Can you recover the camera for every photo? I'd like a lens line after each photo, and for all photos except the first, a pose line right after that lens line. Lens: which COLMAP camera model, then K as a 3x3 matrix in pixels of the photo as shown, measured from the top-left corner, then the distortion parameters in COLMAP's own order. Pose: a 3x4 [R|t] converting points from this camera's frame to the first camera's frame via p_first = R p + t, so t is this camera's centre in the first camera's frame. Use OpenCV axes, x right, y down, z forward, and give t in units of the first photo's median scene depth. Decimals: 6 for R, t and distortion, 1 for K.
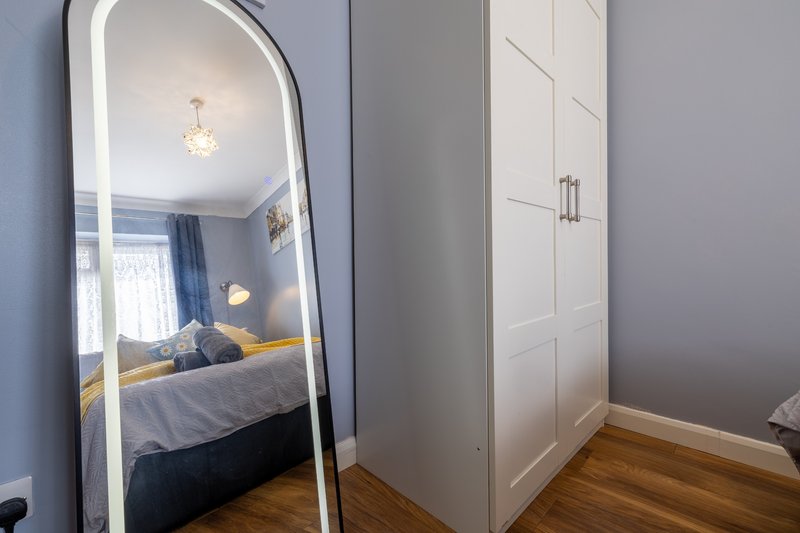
lens RADIAL K [[339.6, 0, 401.6], [0, 339.6, 264.5], [0, 0, 1]] dist [0.001609, 0.000576]
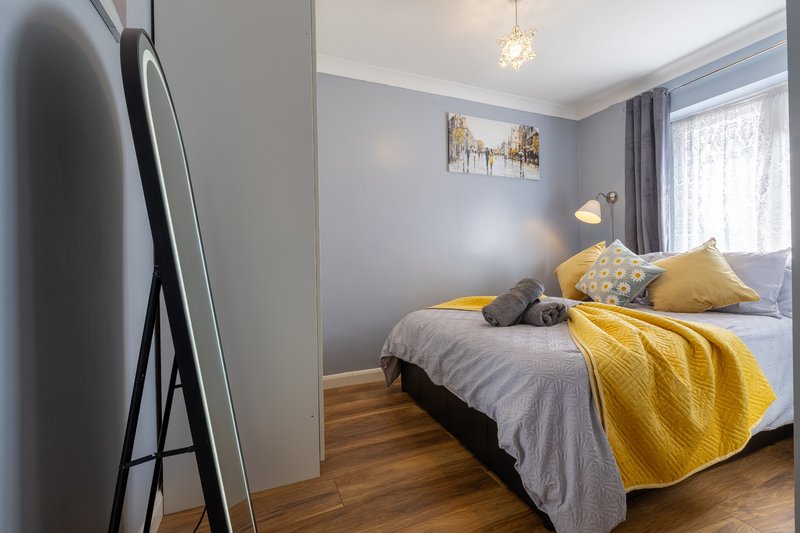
lens RADIAL K [[348.4, 0, 402.8], [0, 348.4, 264.2], [0, 0, 1]] dist [0.001321, 0.000355]
pose [[0.373087, -0.005200, 0.927782, -0.859602], [0.021797, 0.999757, -0.003162, -0.118372], [-0.927540, 0.021402, 0.373109, -0.015451]]
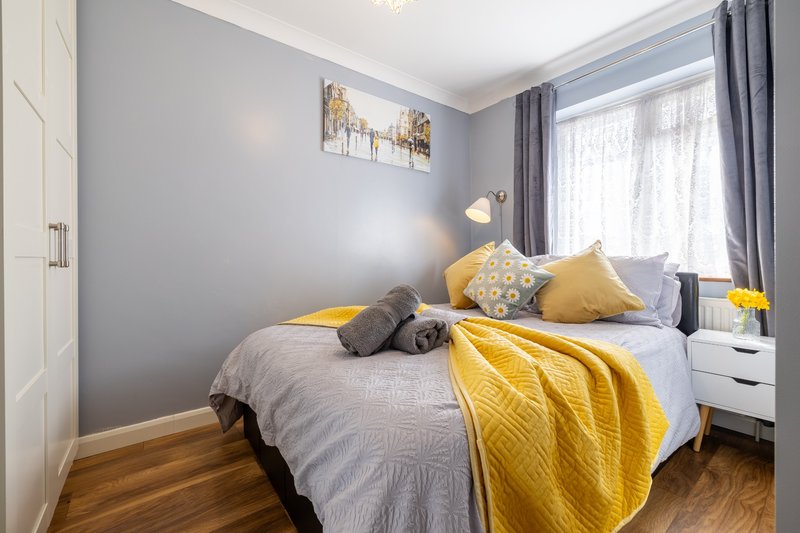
lens RADIAL K [[339.6, 0, 401.6], [0, 339.6, 264.5], [0, 0, 1]] dist [0.001609, 0.000576]
pose [[0.120582, -0.006114, 0.992685, -0.339469], [0.009463, 0.999943, 0.005009, -0.125935], [-0.992658, 0.008790, 0.120633, -0.088216]]
